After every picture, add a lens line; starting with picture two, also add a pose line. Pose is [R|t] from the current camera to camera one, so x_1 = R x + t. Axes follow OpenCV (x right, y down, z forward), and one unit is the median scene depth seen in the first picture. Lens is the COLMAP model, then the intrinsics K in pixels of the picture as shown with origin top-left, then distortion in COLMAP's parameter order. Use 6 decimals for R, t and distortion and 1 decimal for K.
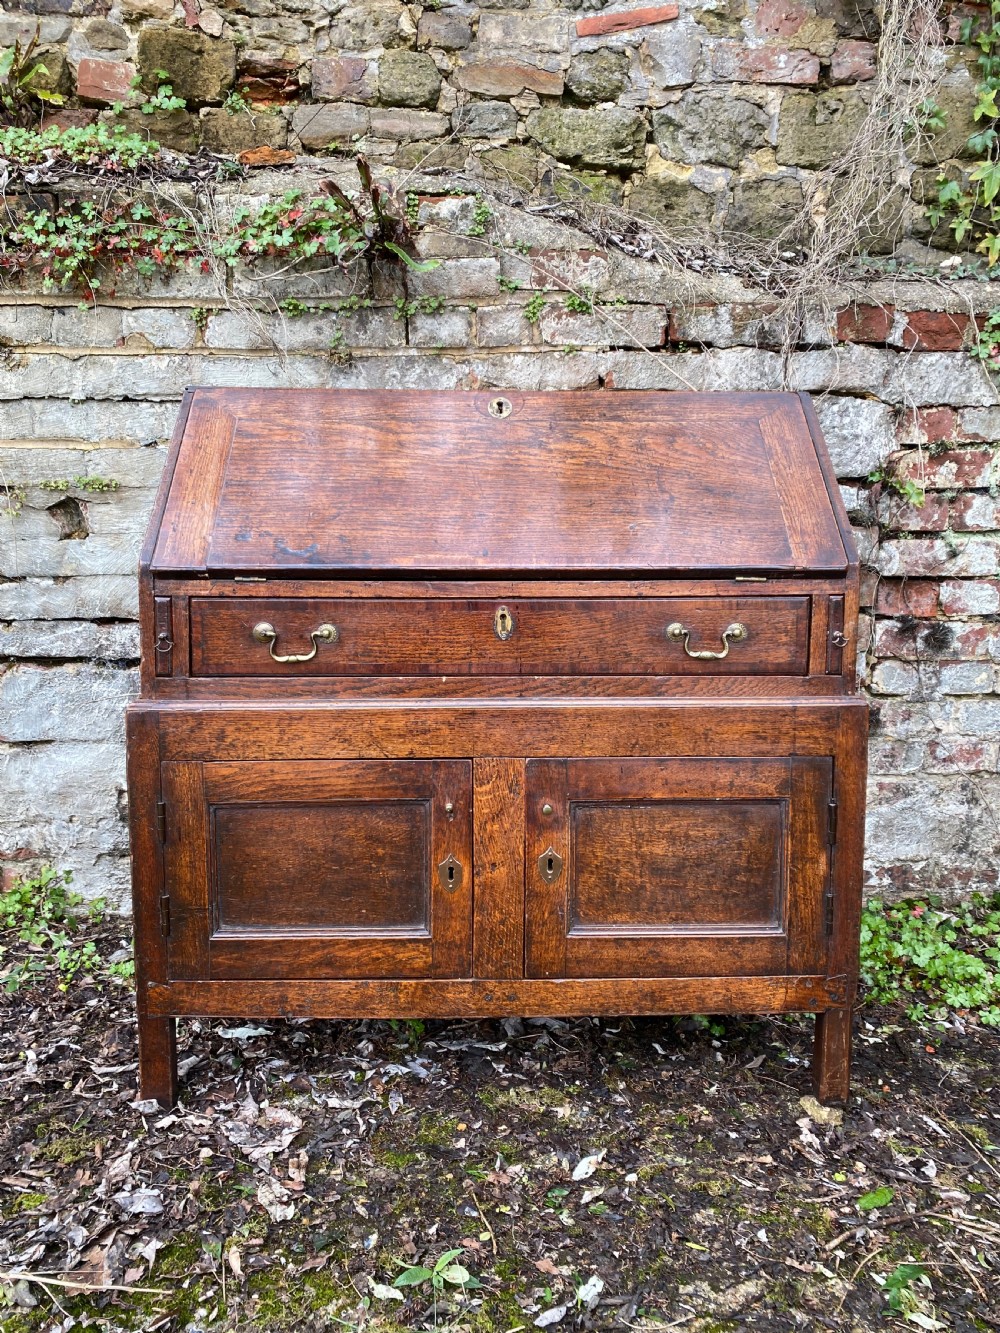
lens RADIAL K [[1018.4, 0, 499.4], [0, 1018.4, 665.9], [0, 0, 1]] dist [0.021467, -0.014791]
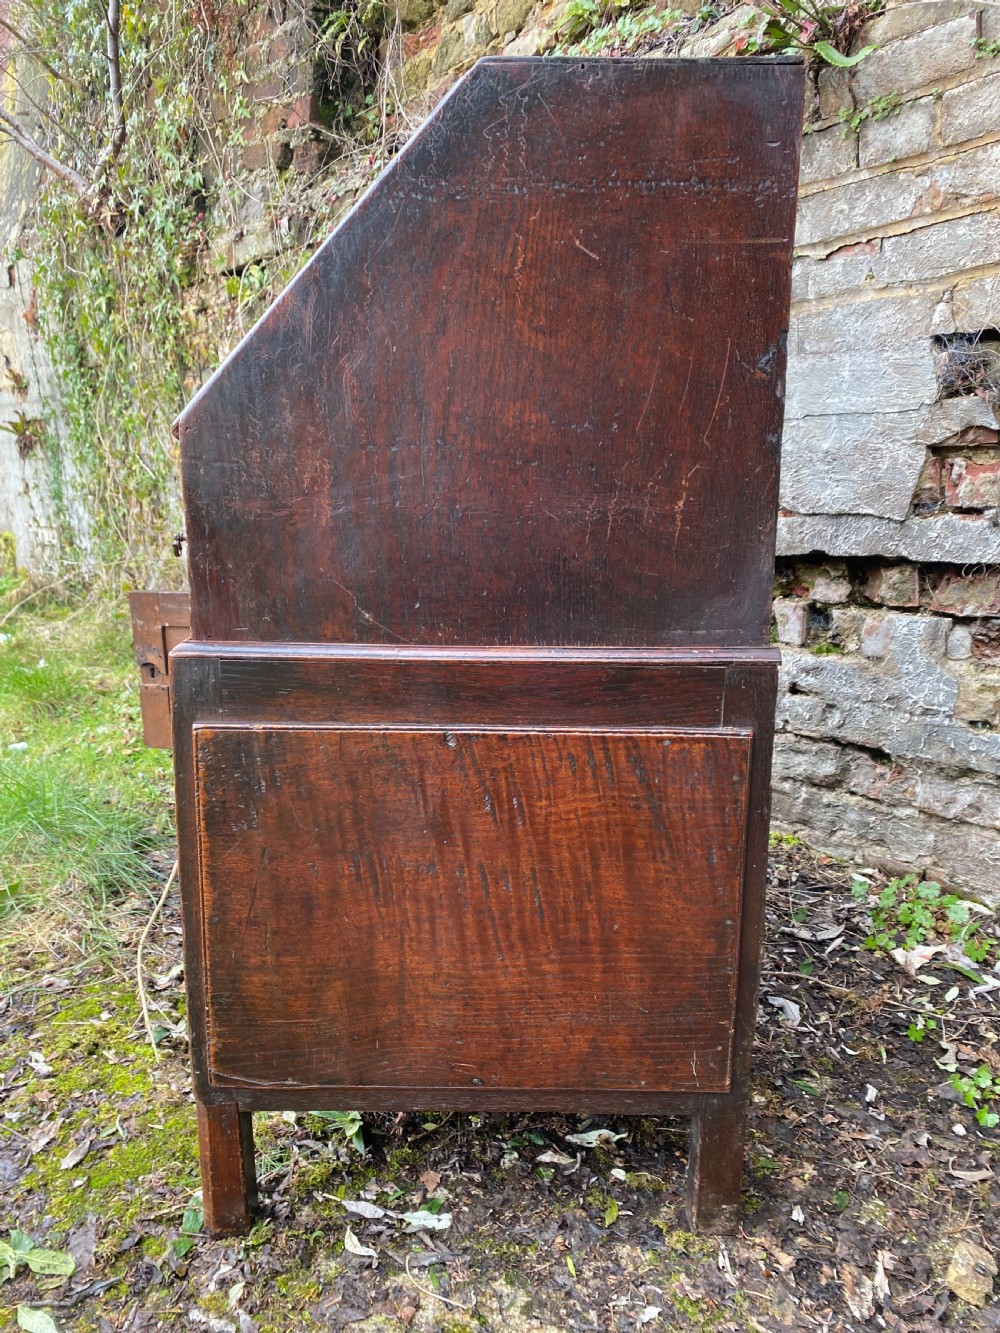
lens RADIAL K [[1018.4, 0, 489.9], [0, 1018.4, 672.6], [0, 0, 1]] dist [0.021467, -0.014791]
pose [[0.611165, 0.146407, -0.777845, 0.427235], [-0.089966, 0.989224, 0.115505, 0.013159], [0.786374, -0.000613, 0.617751, 0.275720]]
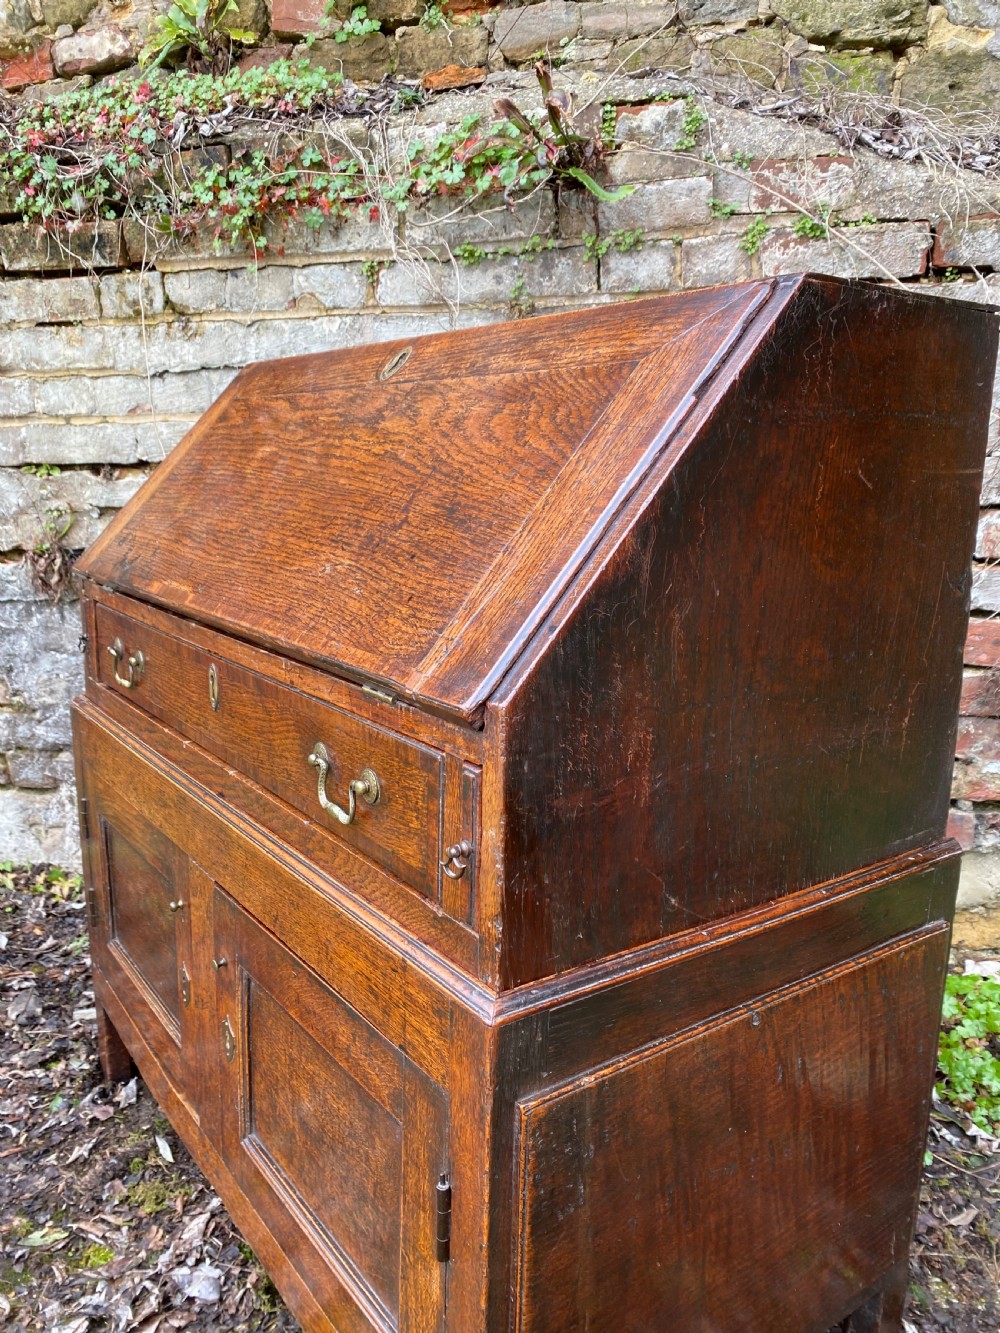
lens RADIAL K [[1018.4, 0, 508.9], [0, 1018.4, 670.9], [0, 0, 1]] dist [0.021467, -0.014791]
pose [[0.961009, 0.050522, -0.271861, 0.086473], [-0.030198, 0.996462, 0.078432, -0.064588], [0.274862, -0.067164, 0.959135, 0.145165]]
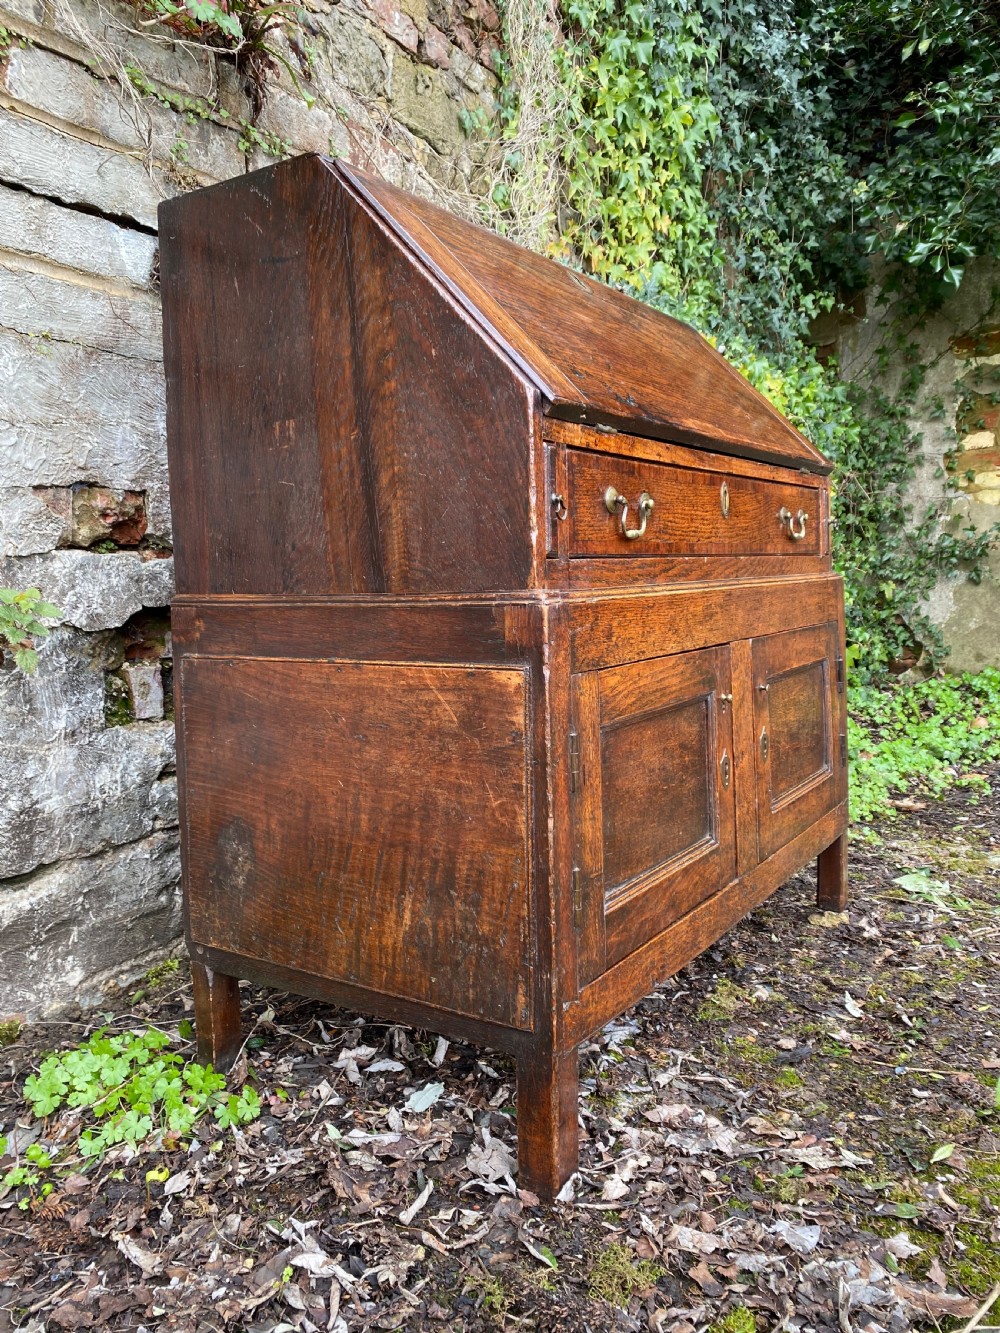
lens RADIAL K [[1018.4, 0, 491.5], [0, 1018.4, 659.2], [0, 0, 1]] dist [0.021467, -0.014791]
pose [[0.572712, -0.086241, 0.815207, -0.650357], [0.120414, 0.992514, 0.020402, 0.042733], [-0.810864, 0.086478, 0.578810, 0.446208]]
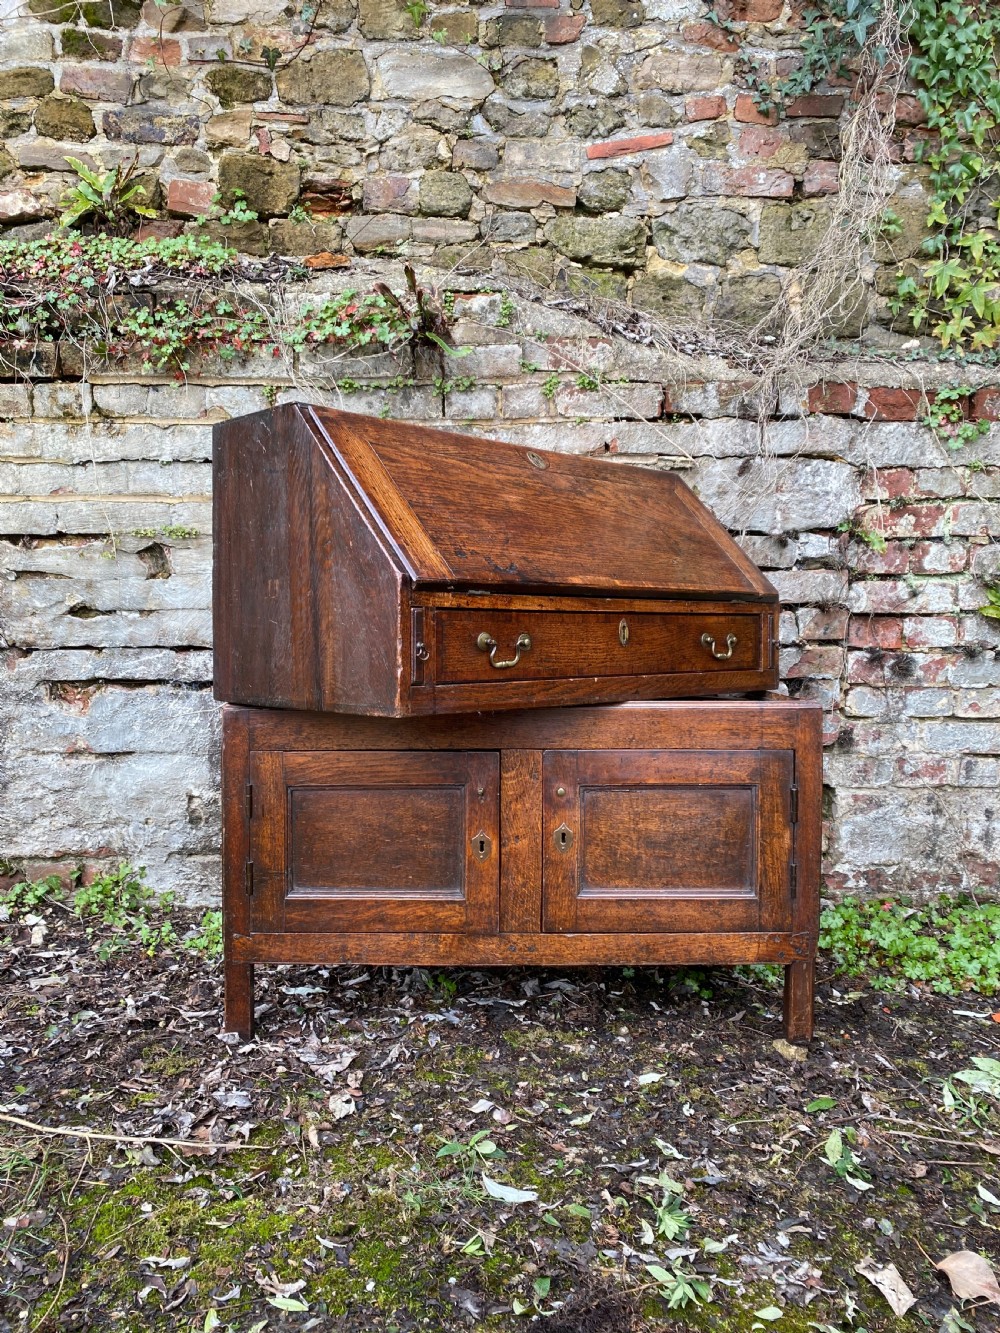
lens RADIAL K [[1018.4, 0, 498.9], [0, 1018.4, 659.1], [0, 0, 1]] dist [0.021467, -0.014791]
pose [[0.999870, 0.003883, -0.015640, -0.006330], [-0.004814, 0.998188, -0.059979, 0.038717], [0.015379, 0.060047, 0.998077, -0.167099]]
